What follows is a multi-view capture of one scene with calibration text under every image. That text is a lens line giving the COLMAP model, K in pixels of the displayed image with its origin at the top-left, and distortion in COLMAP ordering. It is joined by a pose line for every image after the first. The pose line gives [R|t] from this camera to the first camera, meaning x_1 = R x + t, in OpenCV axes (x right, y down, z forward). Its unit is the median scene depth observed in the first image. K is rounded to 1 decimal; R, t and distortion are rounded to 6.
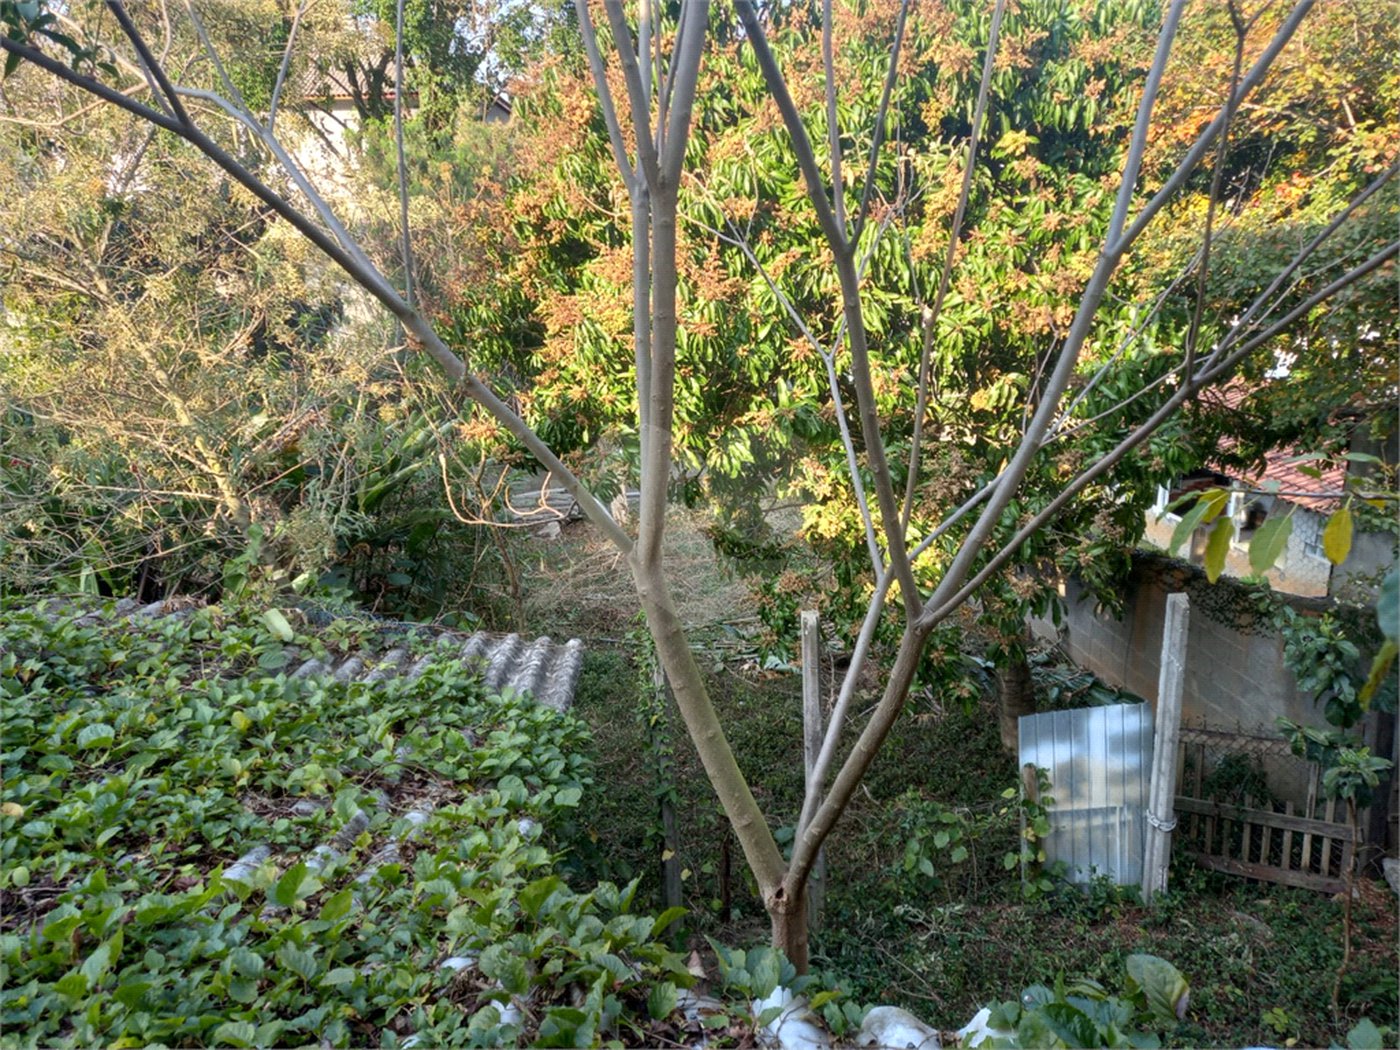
lens RADIAL K [[1022.9, 0, 681.7], [0, 1022.9, 526.3], [0, 0, 1]] dist [0.084644, -0.088005]
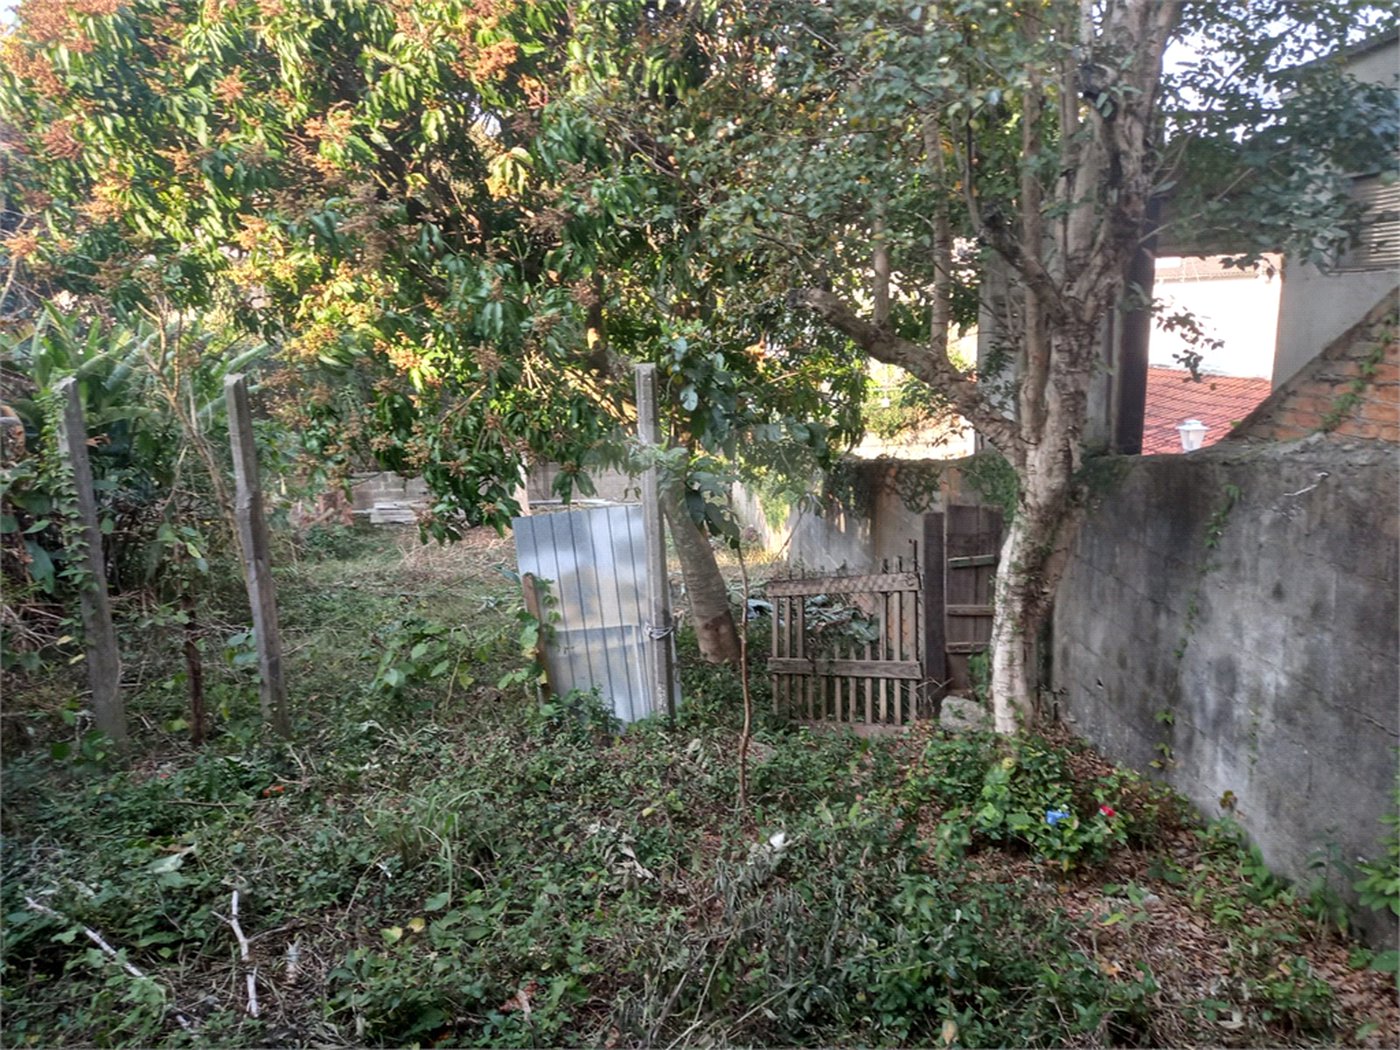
lens RADIAL K [[1022.9, 0, 681.7], [0, 1022.9, 526.3], [0, 0, 1]] dist [0.084644, -0.088005]
pose [[0.998266, 0.008736, -0.058214, 0.584619], [-0.013141, 0.997043, -0.075709, 0.285573], [0.057380, 0.076343, 0.995429, 0.124905]]
